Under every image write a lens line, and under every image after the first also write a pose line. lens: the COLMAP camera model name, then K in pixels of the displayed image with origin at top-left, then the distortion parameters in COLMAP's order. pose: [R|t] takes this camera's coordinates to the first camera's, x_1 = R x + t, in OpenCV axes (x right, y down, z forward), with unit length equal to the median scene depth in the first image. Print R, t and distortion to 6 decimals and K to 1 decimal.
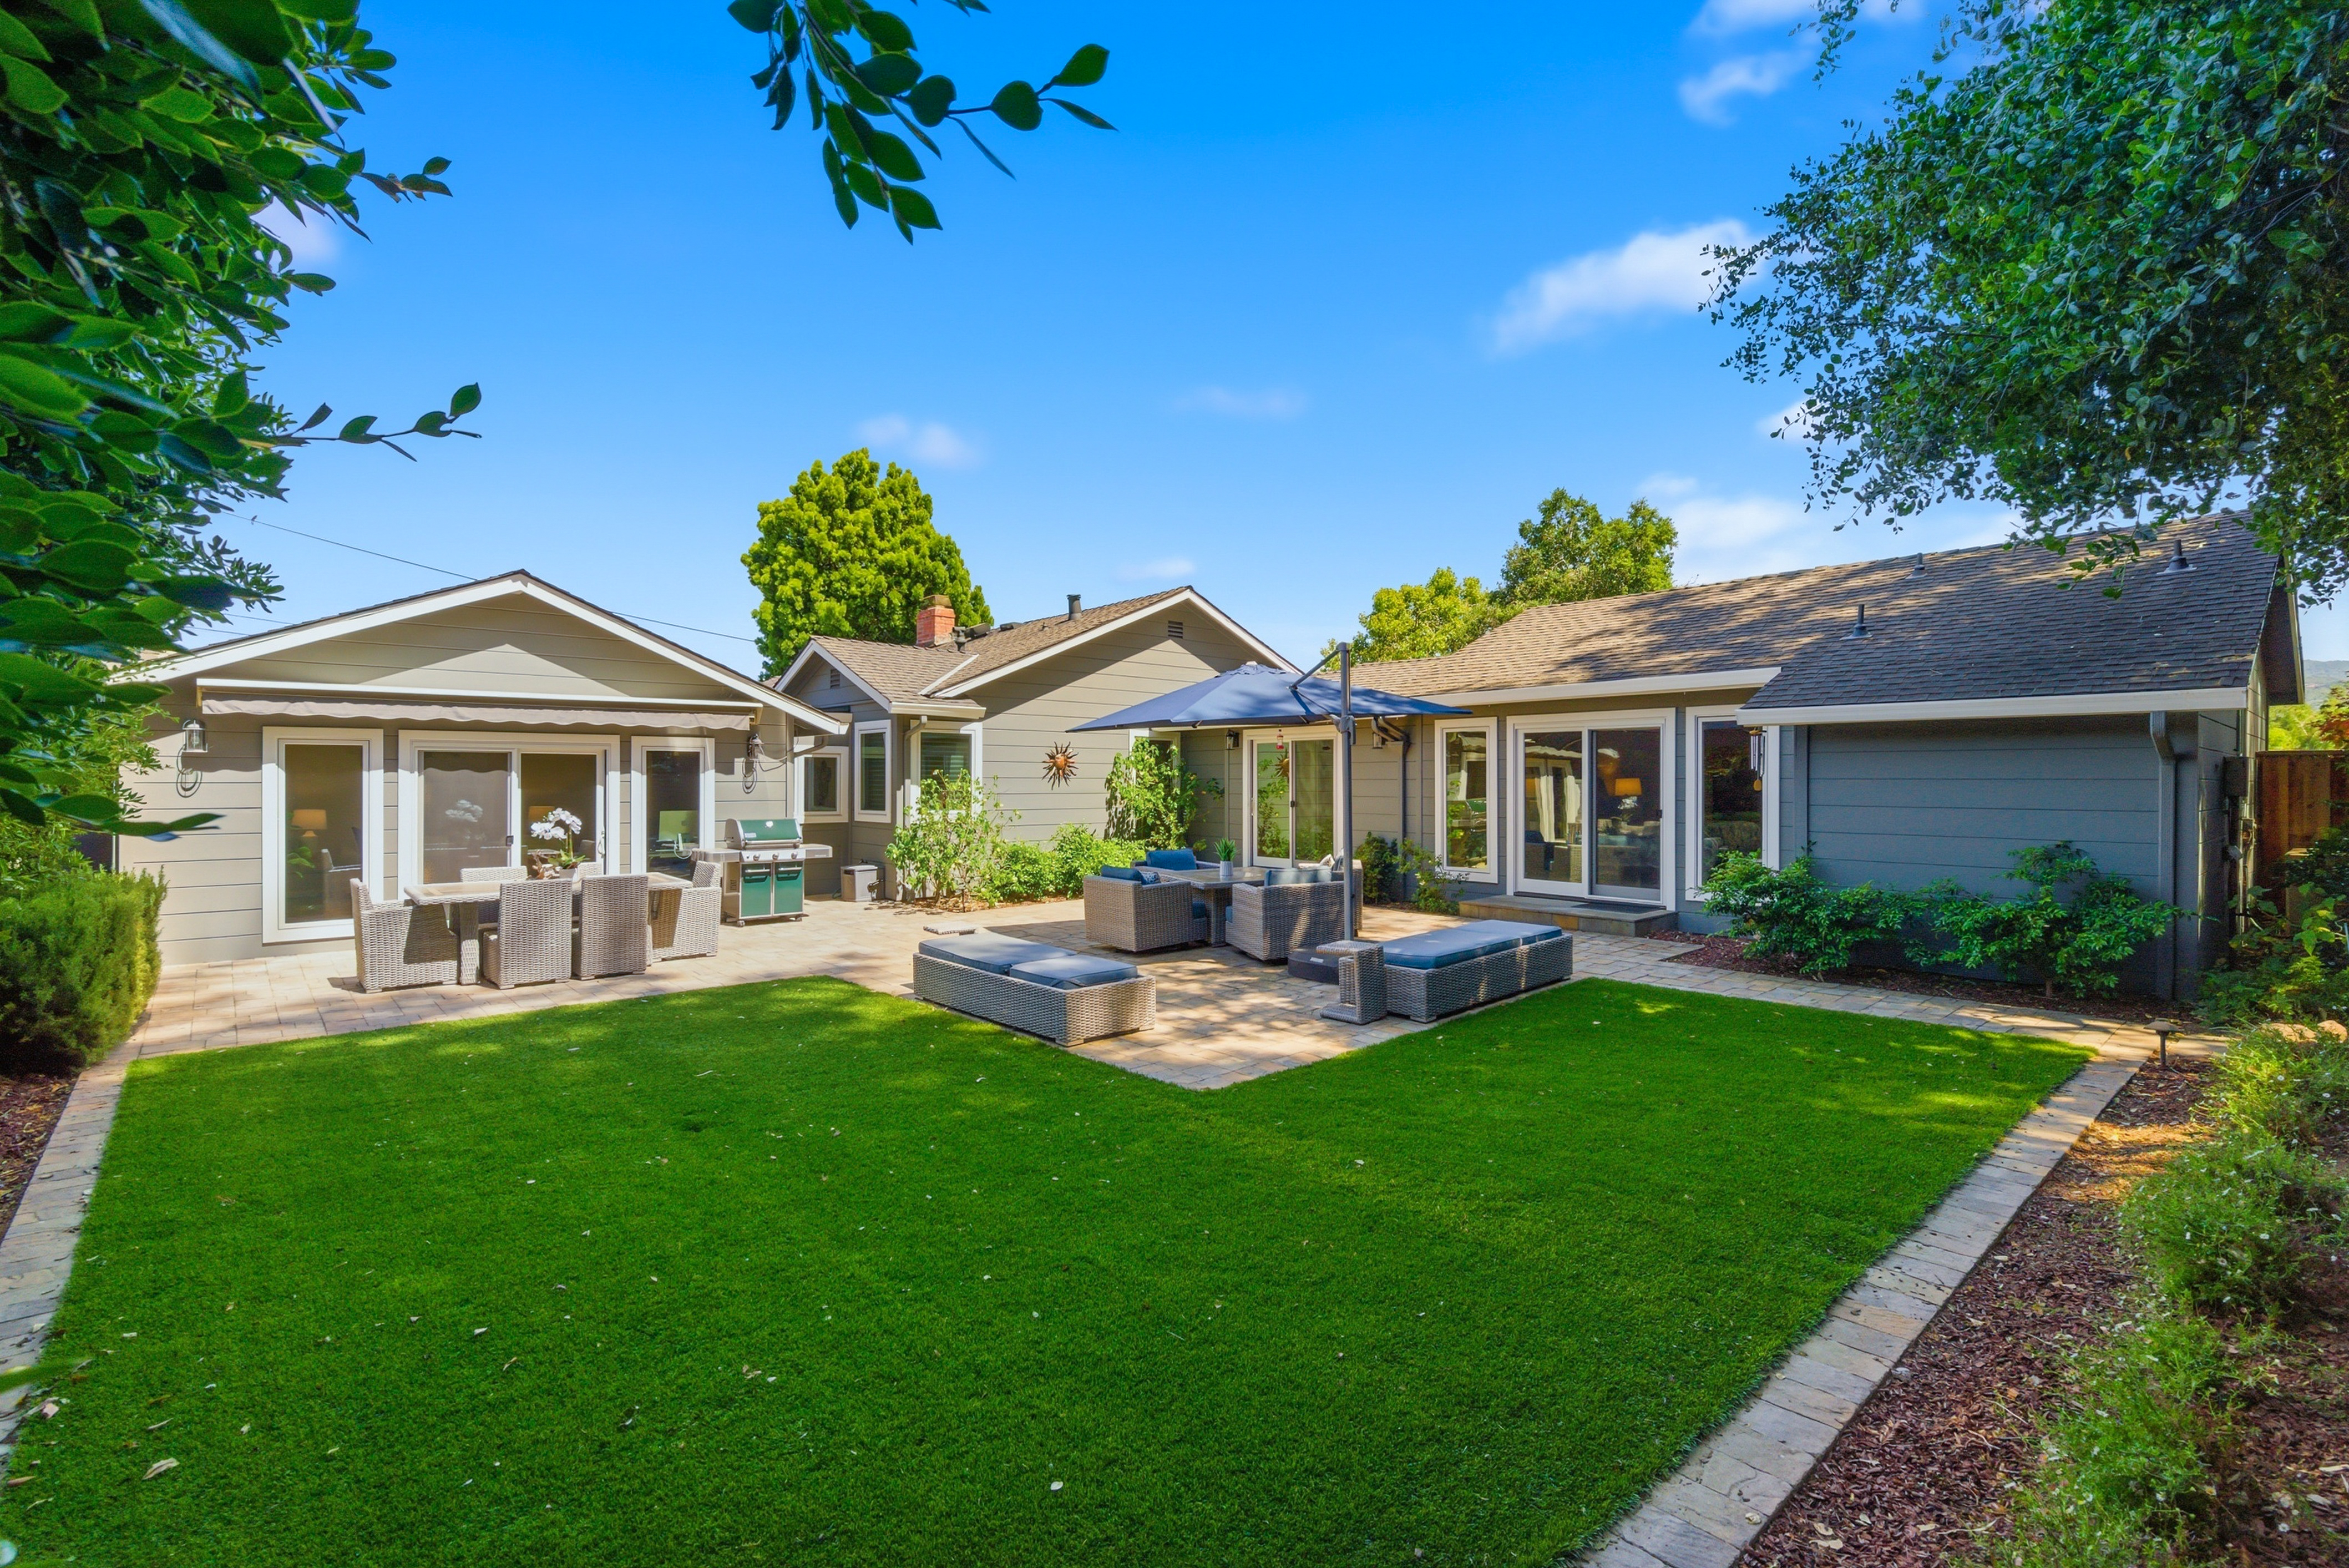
lens RADIAL K [[1079.8, 0, 1174.5], [0, 1079.8, 784.0], [0, 0, 1]] dist [-0.000988, 0.000299]
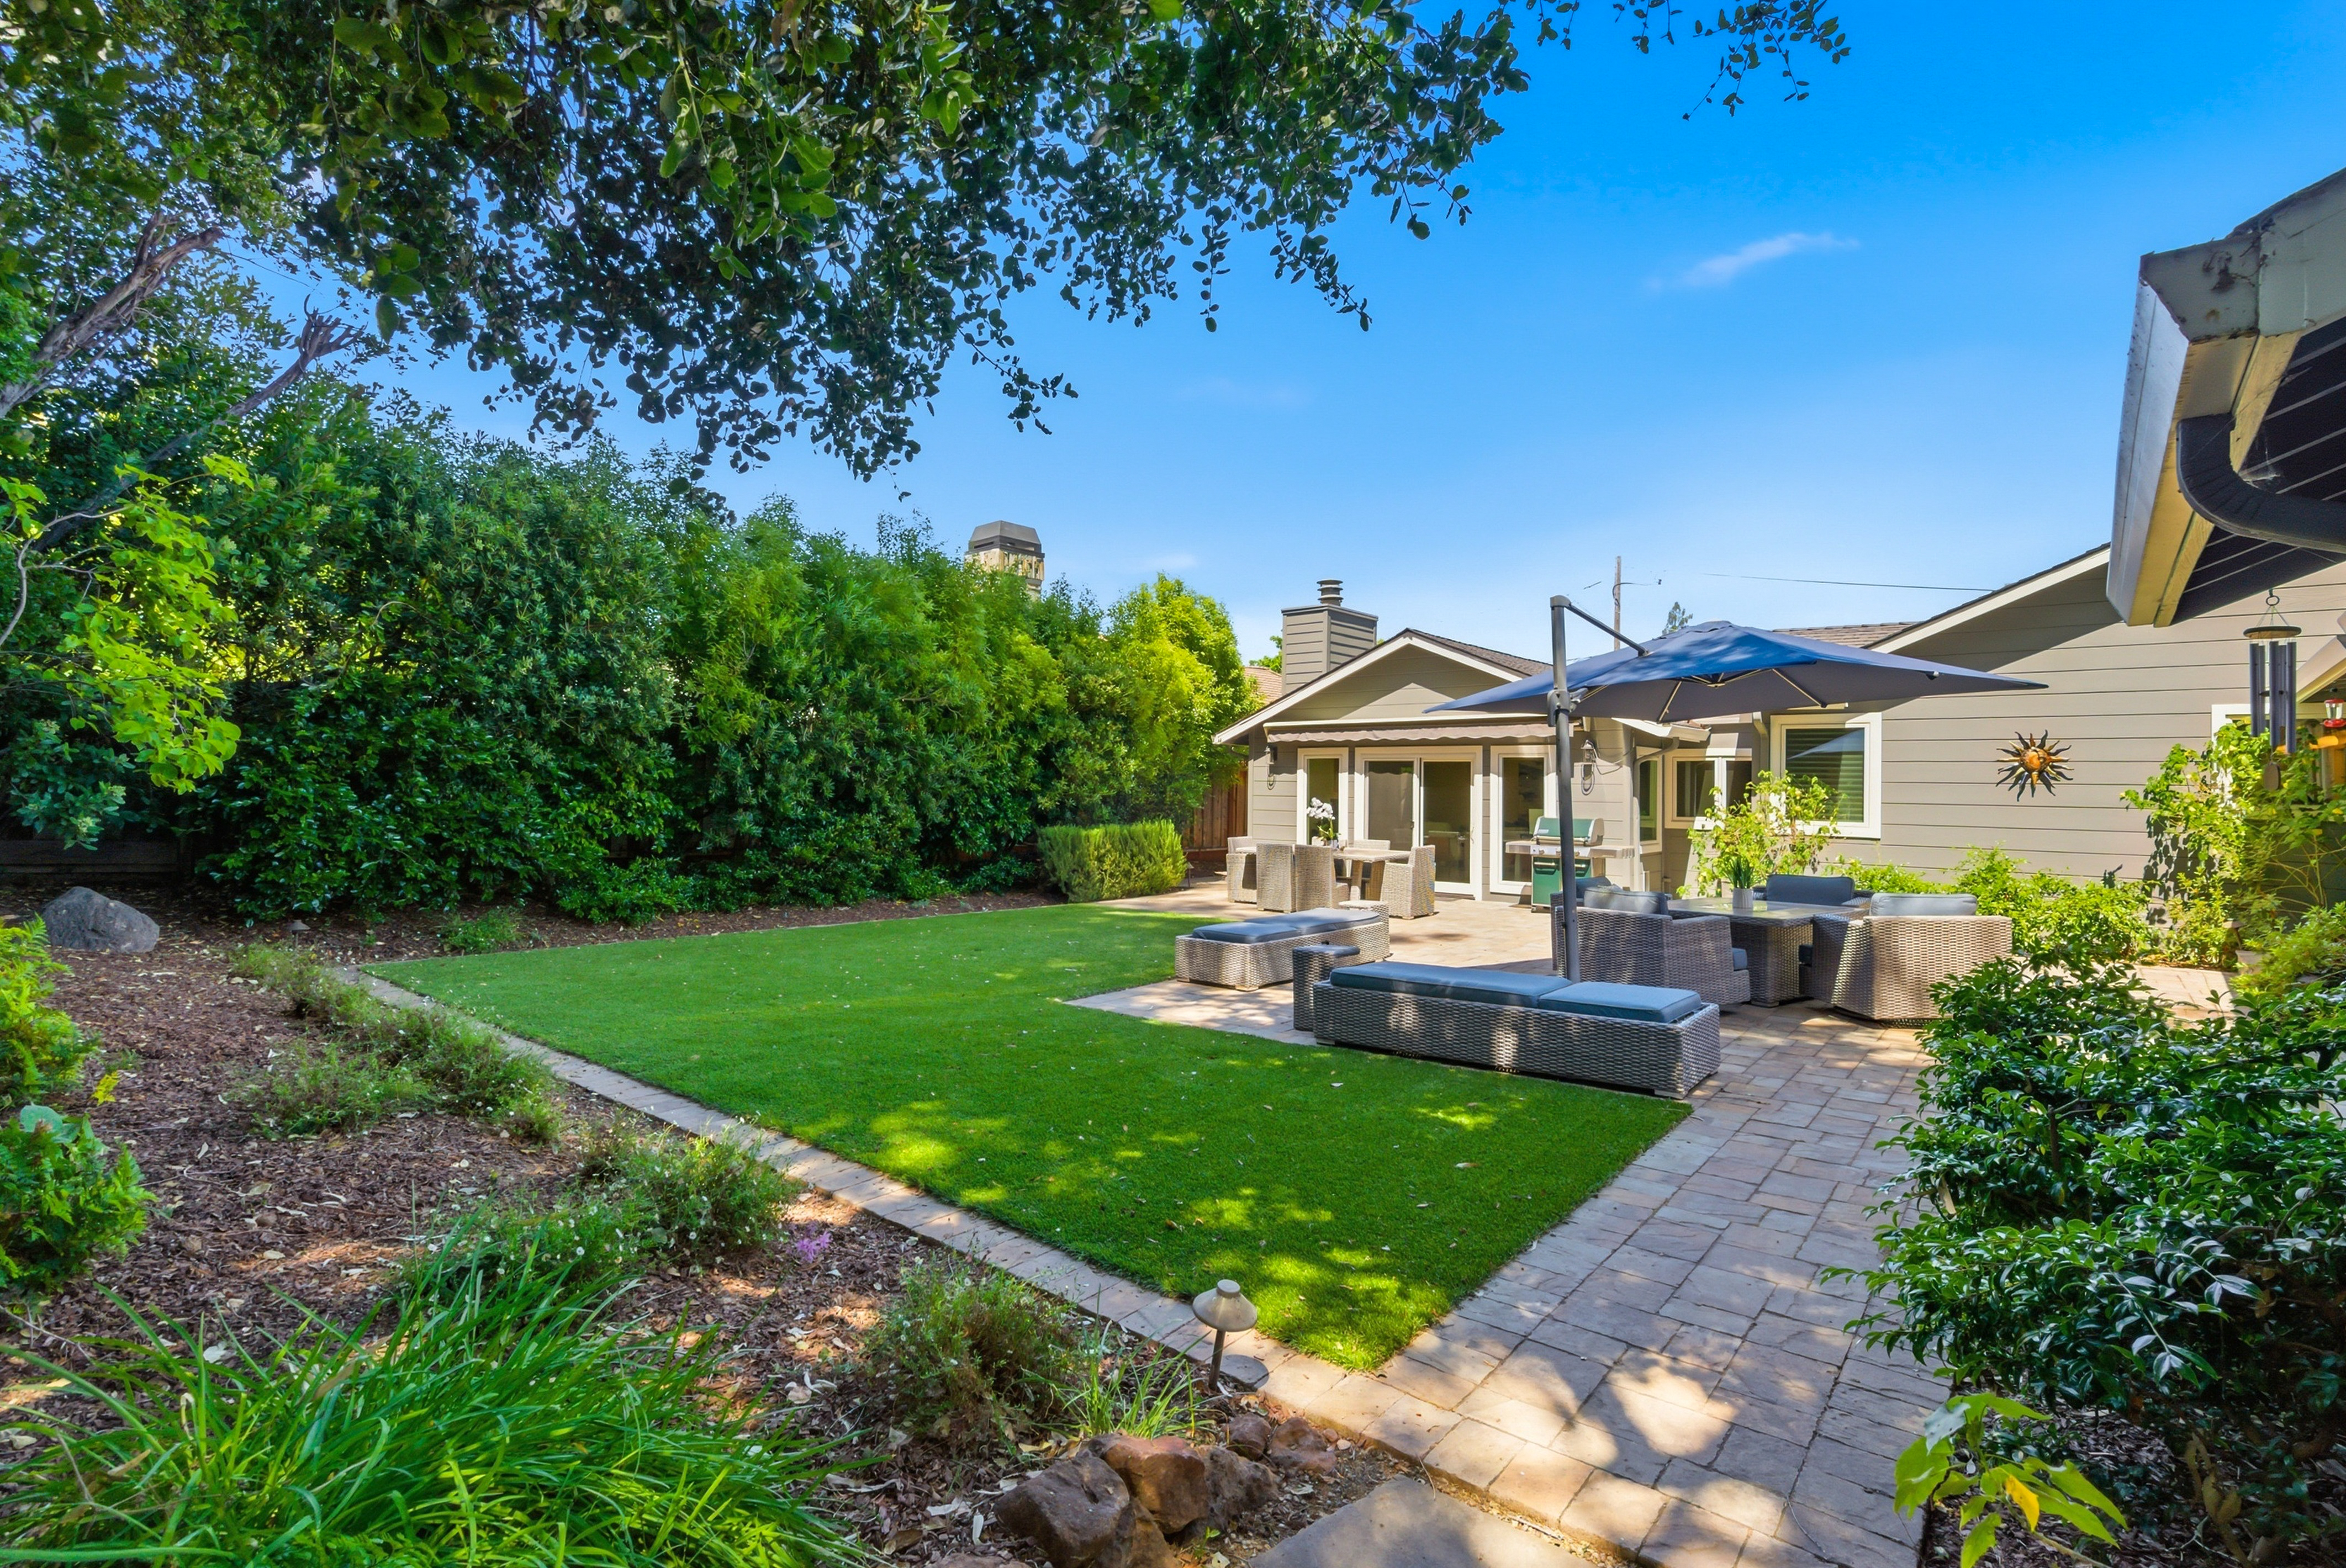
lens RADIAL K [[1082.6, 0, 1179.5], [0, 1082.6, 783.4], [0, 0, 1]] dist [0.000070, -0.000067]
pose [[0.145976, -0.001709, -0.989287, 1.337165], [-0.021084, 0.999766, -0.004838, 0.023640], [0.989063, 0.021565, 0.145906, 0.938629]]
